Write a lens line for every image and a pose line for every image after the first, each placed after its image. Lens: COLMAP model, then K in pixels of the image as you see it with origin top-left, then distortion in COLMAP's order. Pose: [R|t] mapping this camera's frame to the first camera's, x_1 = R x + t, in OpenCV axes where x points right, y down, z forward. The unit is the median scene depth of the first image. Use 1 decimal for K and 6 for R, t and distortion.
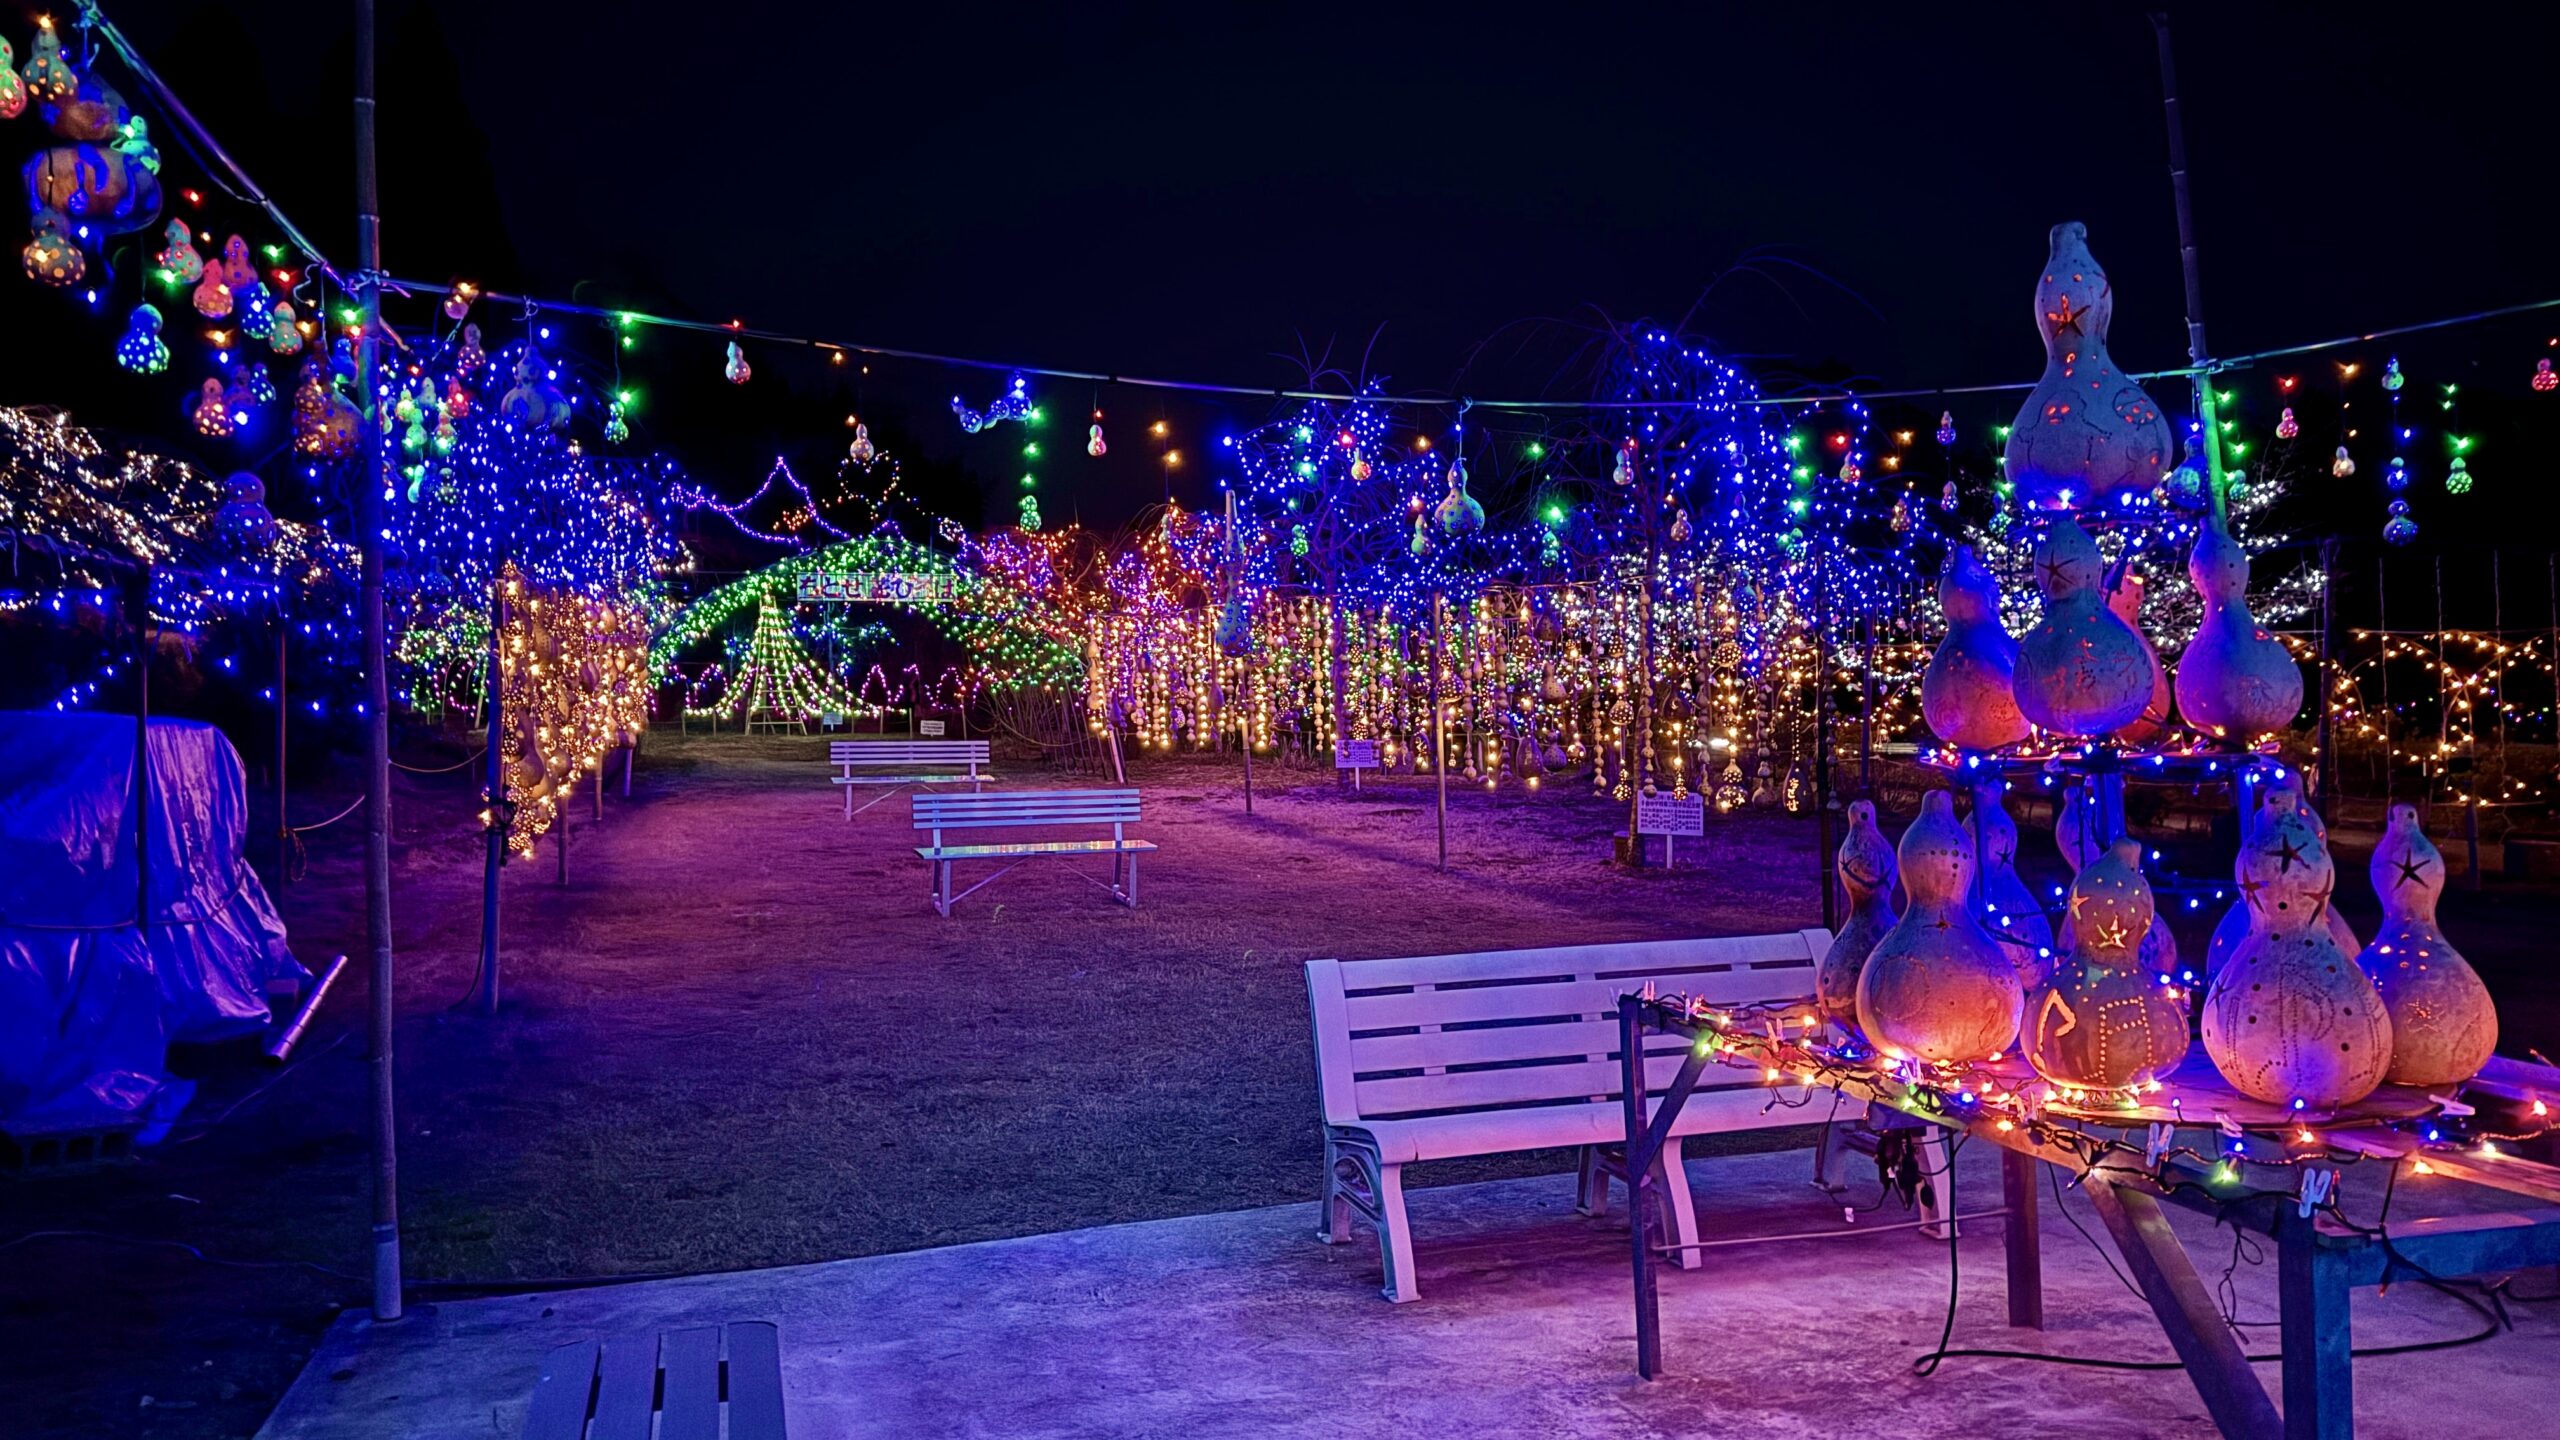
lens RADIAL K [[1754.1, 0, 1280.0], [0, 1754.1, 720.0], [0, 0, 1]] dist [0.001229, 0.003466]
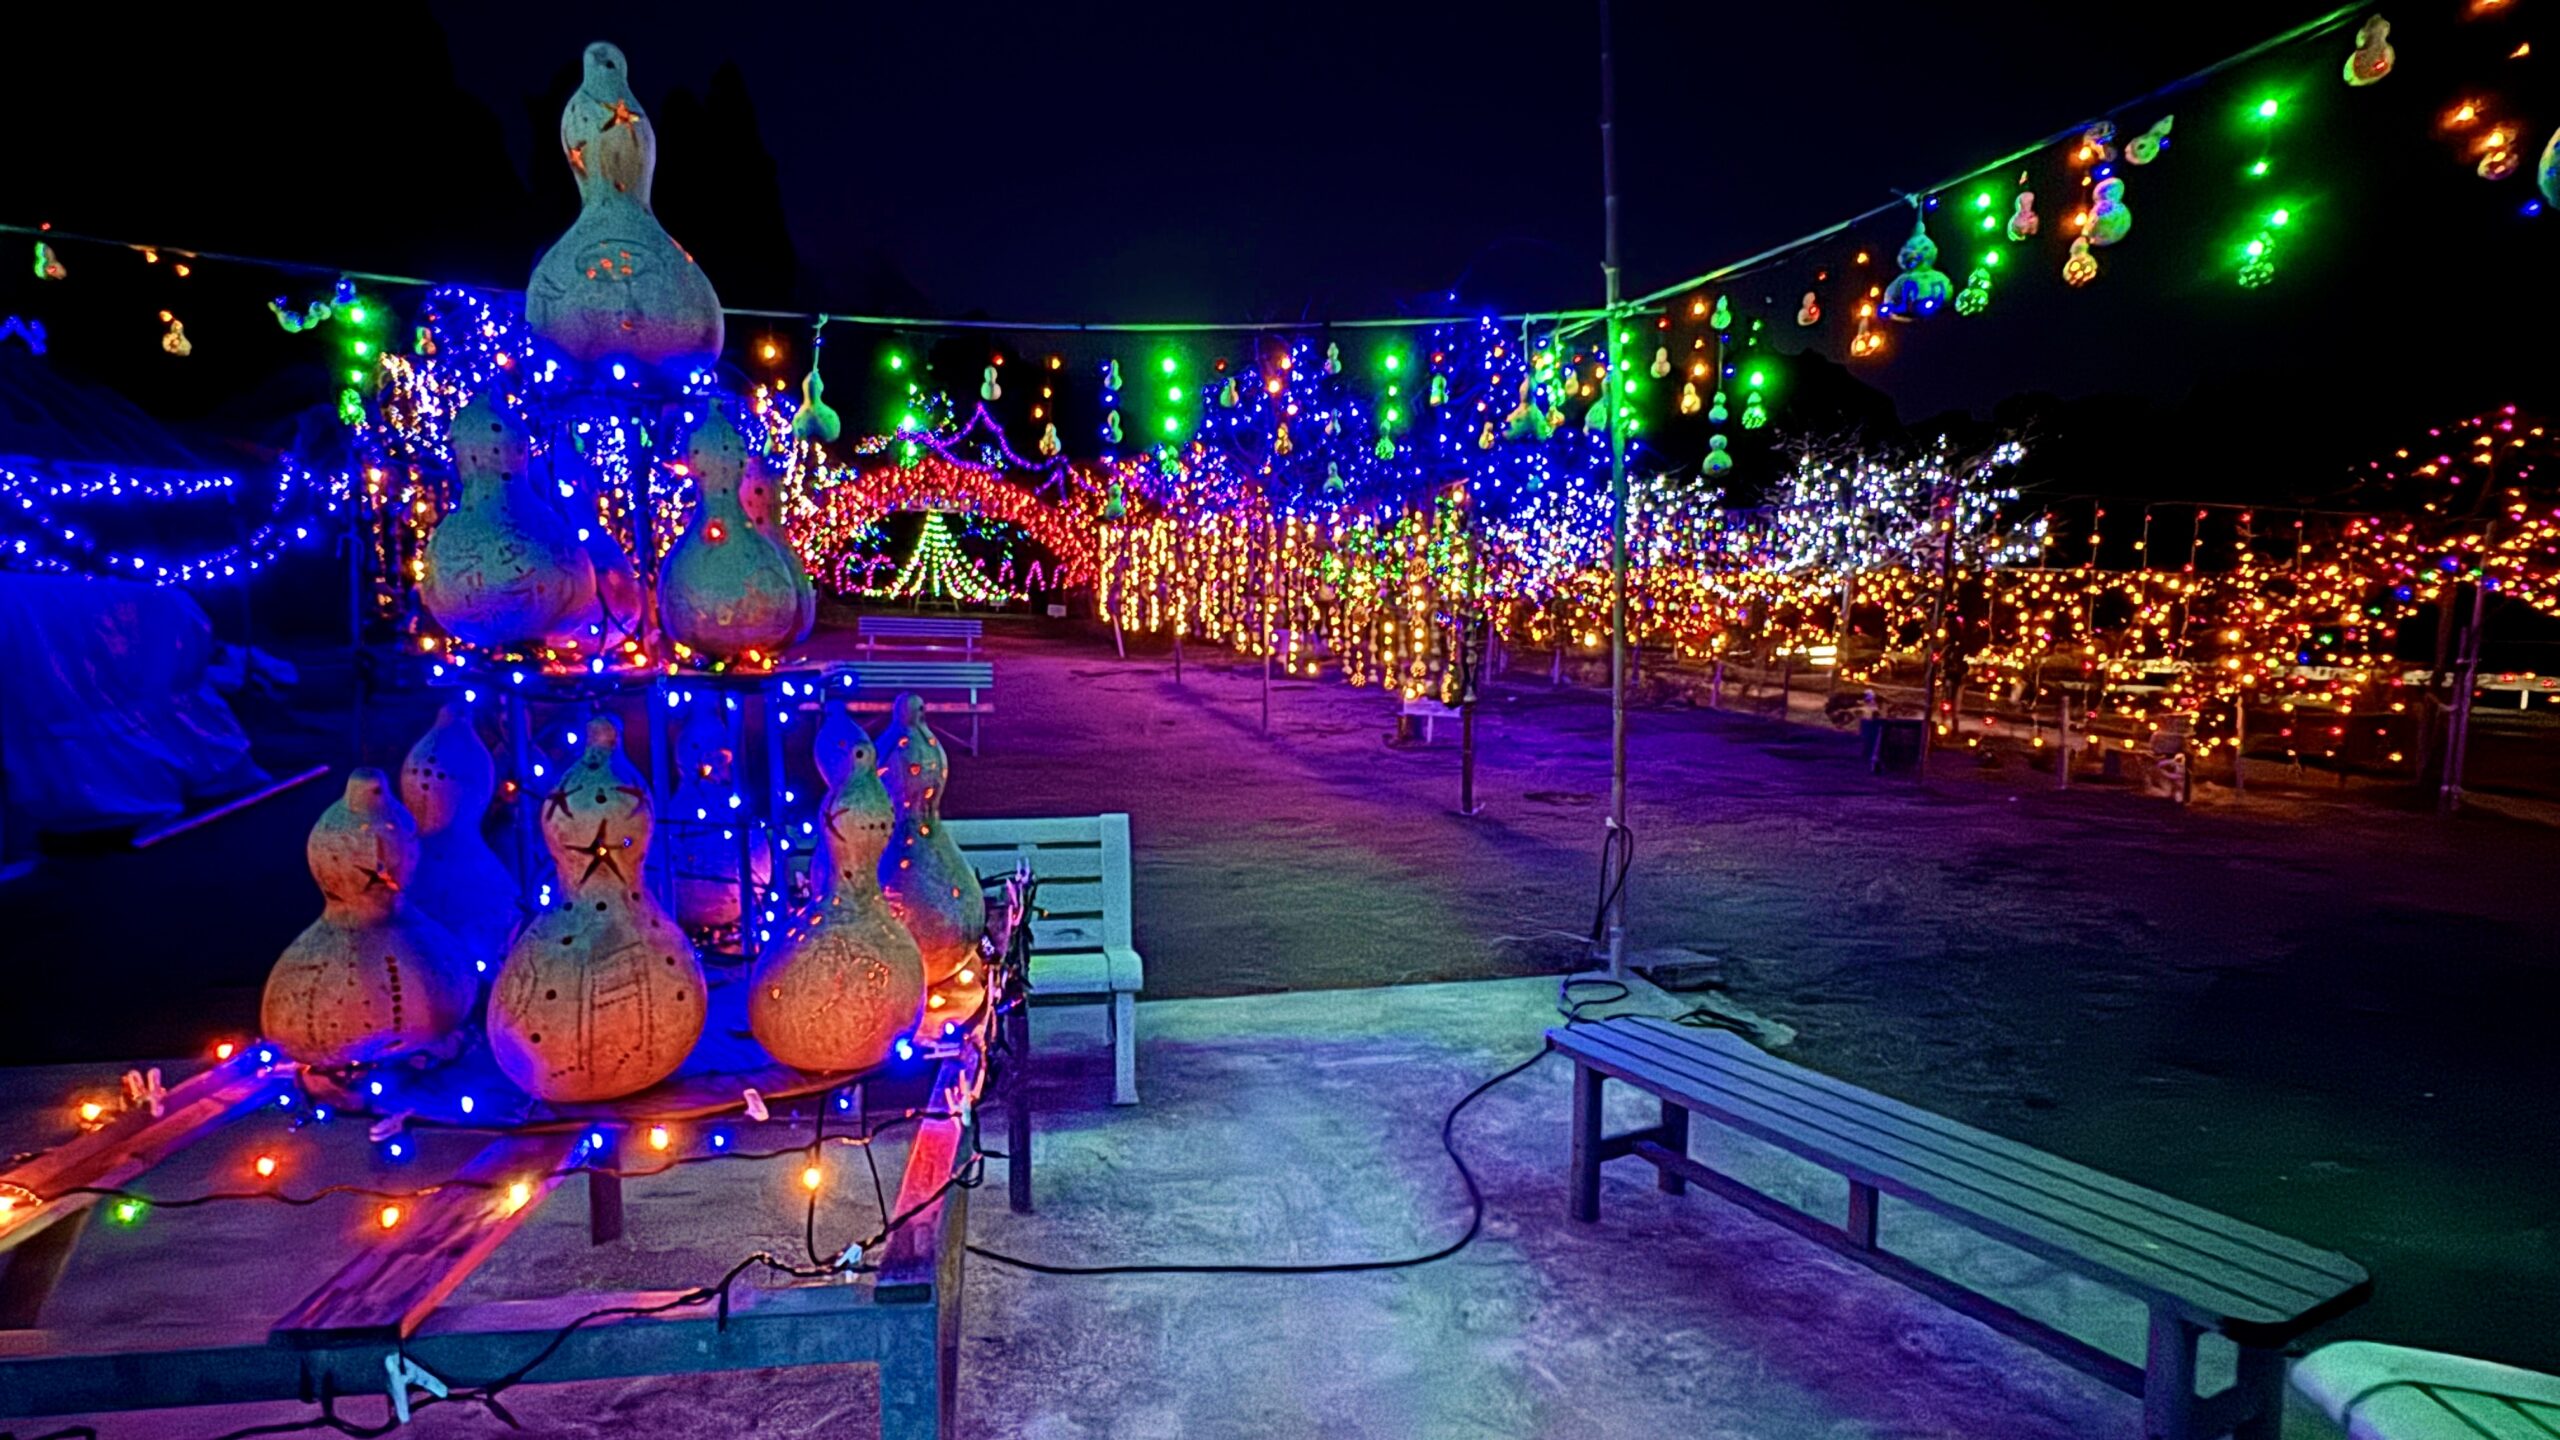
lens RADIAL K [[1333.0, 0, 1280.0], [0, 1333.0, 720.0], [0, 0, 1]] dist [-0.016309, -0.001414]
pose [[0.998498, 0.035898, -0.041382, 0.367092], [-0.032452, 0.996174, 0.081141, -0.008480], [0.044136, -0.079676, 0.995843, 0.156075]]
